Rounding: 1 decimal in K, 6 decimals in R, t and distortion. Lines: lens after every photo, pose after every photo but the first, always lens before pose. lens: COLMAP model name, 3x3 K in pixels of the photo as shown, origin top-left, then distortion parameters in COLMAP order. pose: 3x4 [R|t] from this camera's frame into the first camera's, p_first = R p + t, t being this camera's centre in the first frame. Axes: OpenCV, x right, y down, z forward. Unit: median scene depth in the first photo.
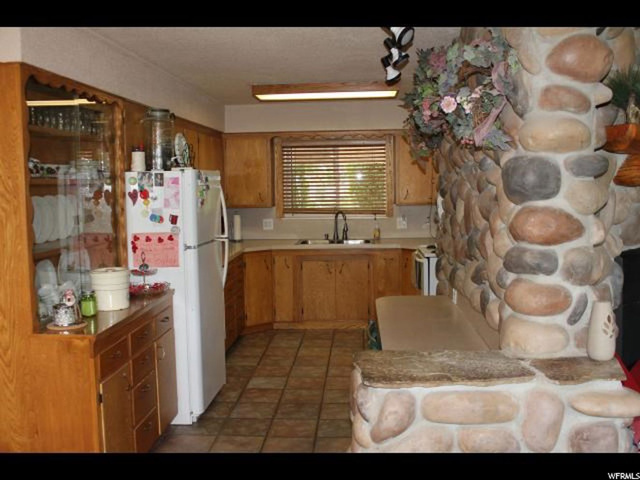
lens RADIAL K [[680.6, 0, 320.0], [0, 680.6, 240.0], [0, 0, 1]] dist [-0.036709, 0.010390]
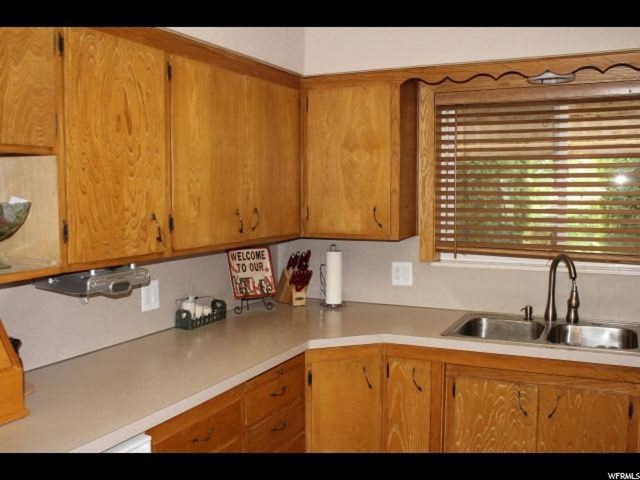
lens RADIAL K [[680.6, 0, 320.0], [0, 680.6, 240.0], [0, 0, 1]] dist [-0.036709, 0.010390]
pose [[0.934696, 0.041880, -0.352972, 0.036336], [-0.044249, 0.999020, 0.001358, -0.045477], [0.352683, 0.014349, 0.935633, 0.556493]]
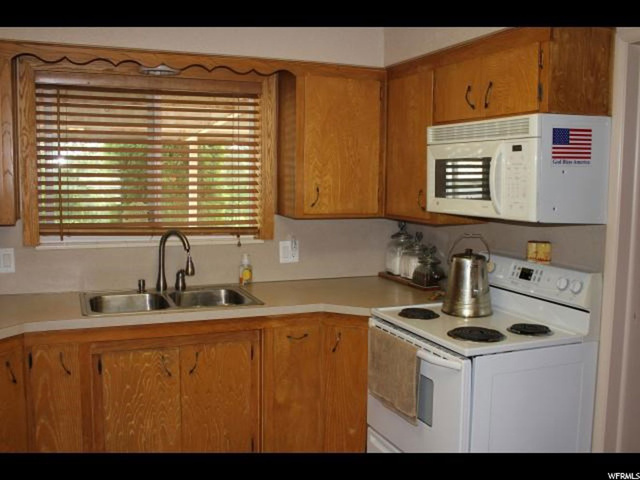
lens RADIAL K [[646.8, 0, 320.0], [0, 646.8, 240.0], [0, 0, 1]] dist [-0.029513, 0.001634]
pose [[0.901978, -0.017600, 0.431424, -0.071362], [0.012234, 0.999809, 0.015211, -0.041202], [-0.431609, -0.008442, 0.902021, 0.553185]]
